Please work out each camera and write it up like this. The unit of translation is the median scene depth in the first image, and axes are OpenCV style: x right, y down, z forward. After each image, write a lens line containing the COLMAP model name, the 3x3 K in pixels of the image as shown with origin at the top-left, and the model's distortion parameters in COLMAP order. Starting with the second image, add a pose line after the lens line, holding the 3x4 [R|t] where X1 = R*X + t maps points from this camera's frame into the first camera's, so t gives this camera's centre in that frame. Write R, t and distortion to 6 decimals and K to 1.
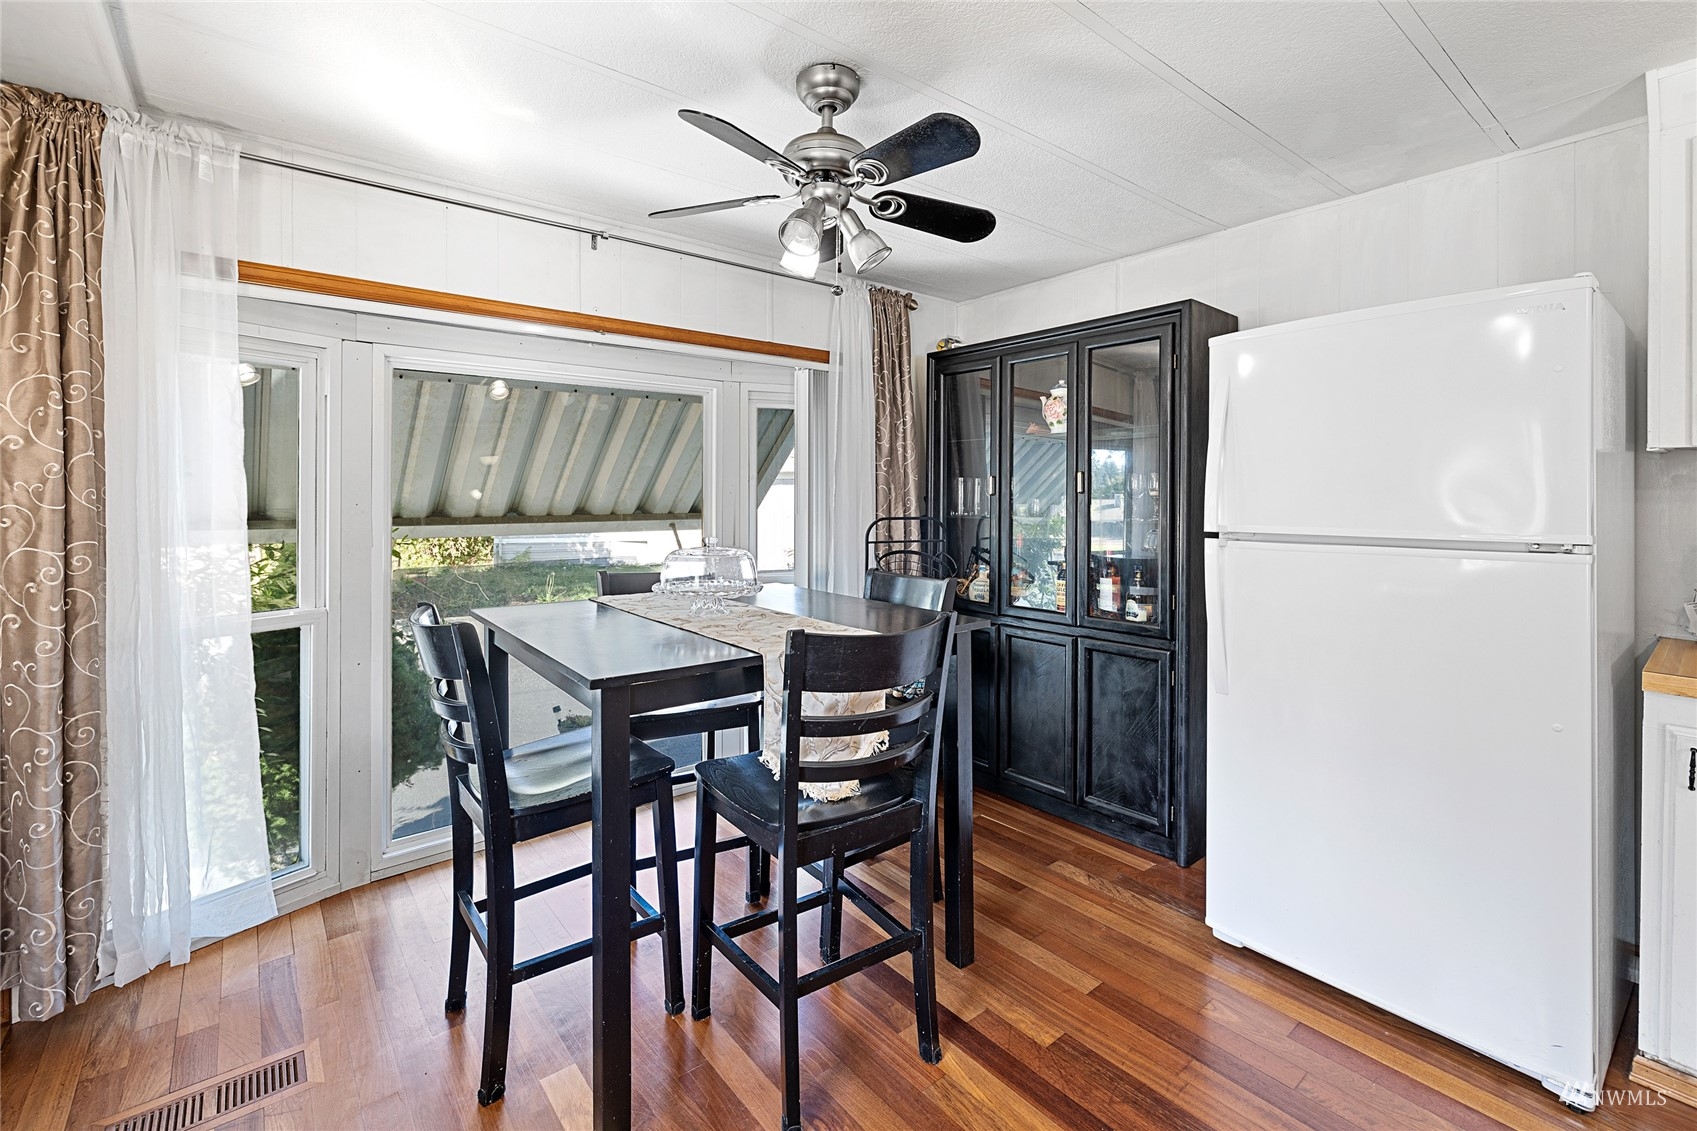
lens RADIAL K [[739.3, 0, 848.8], [0, 739.3, 497.0], [0, 0, 1]] dist [-0.004204, -0.000209]
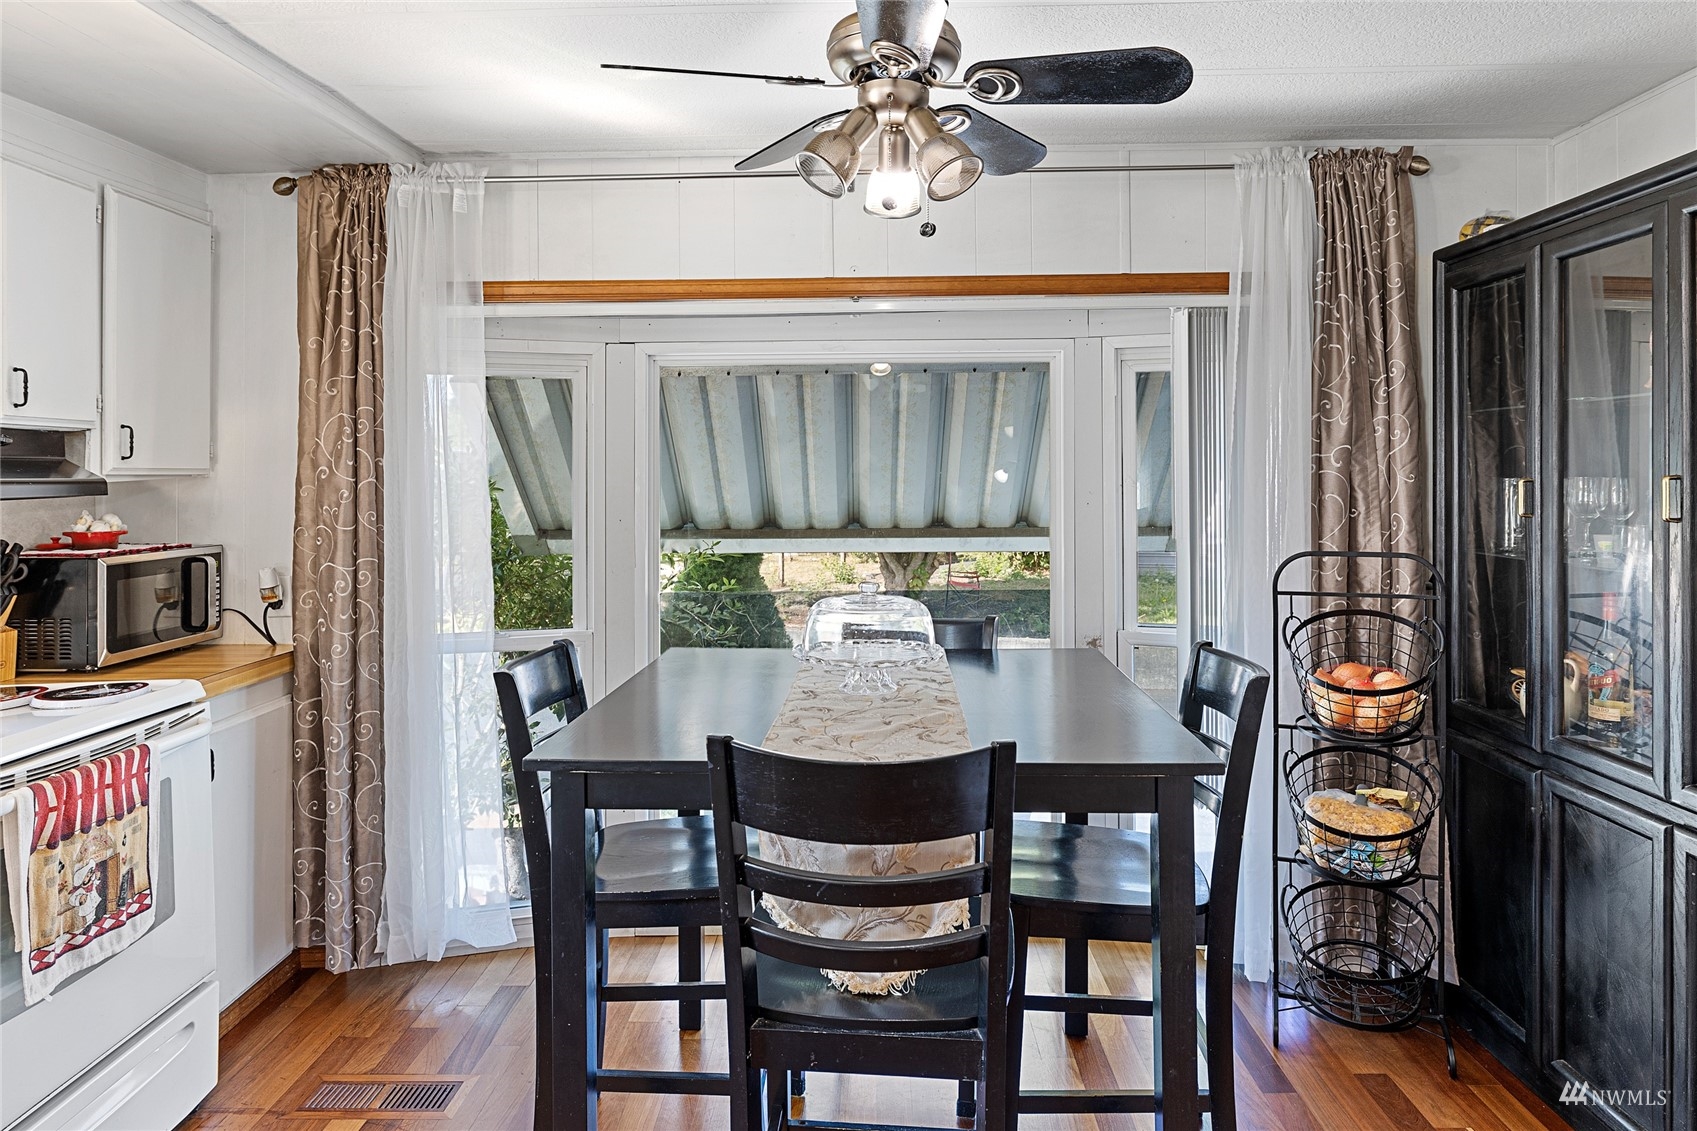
lens RADIAL K [[1081.8, 0, 833.8], [0, 1081.8, 466.5], [0, 0, 1]] dist [-0.002151, -0.006833]
pose [[0.755252, -0.009198, -0.655370, 0.429277], [0.004998, 0.999953, -0.008274, -0.045859], [0.655416, 0.002974, 0.755262, 0.160422]]
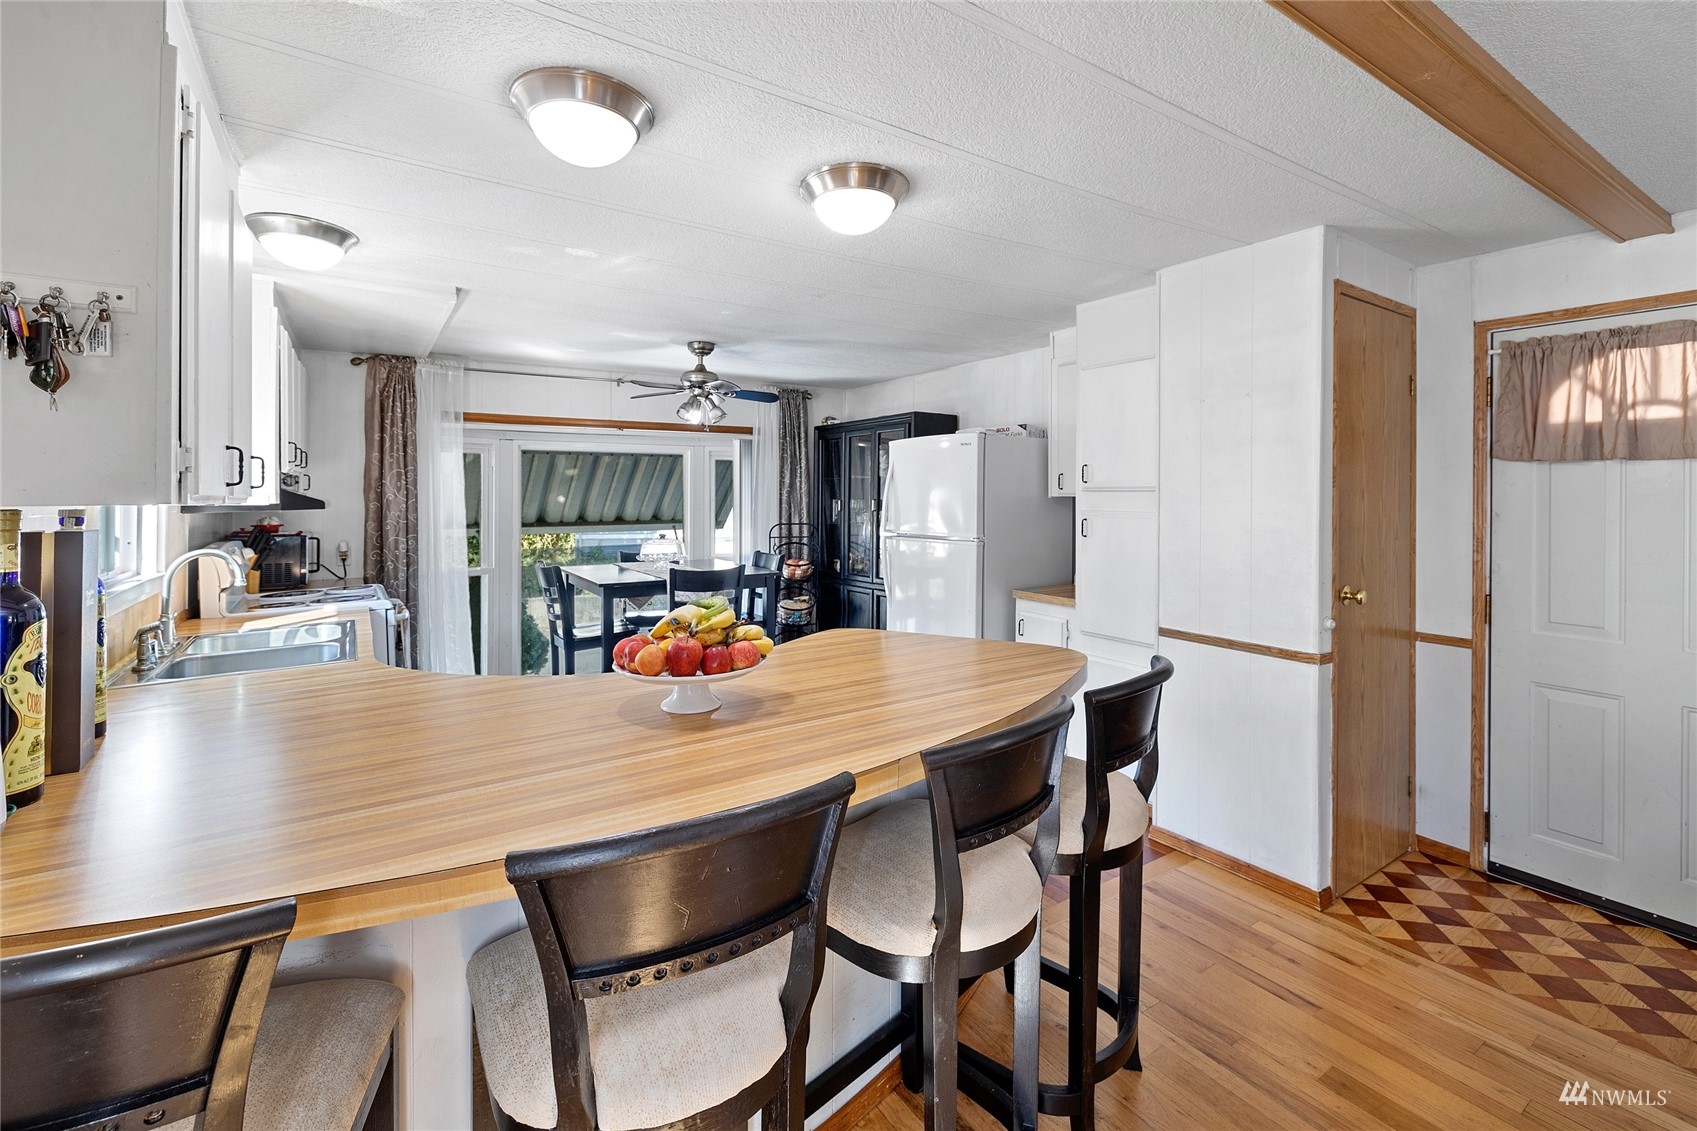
lens RADIAL K [[739.3, 0, 842.6], [0, 739.3, 487.5], [0, 0, 1]] dist [-0.004204, -0.000209]
pose [[0.994758, -0.001516, -0.102251, 0.506218], [0.000593, 0.999959, -0.009055, -0.056895], [0.102260, 0.008947, 0.994717, -1.005066]]
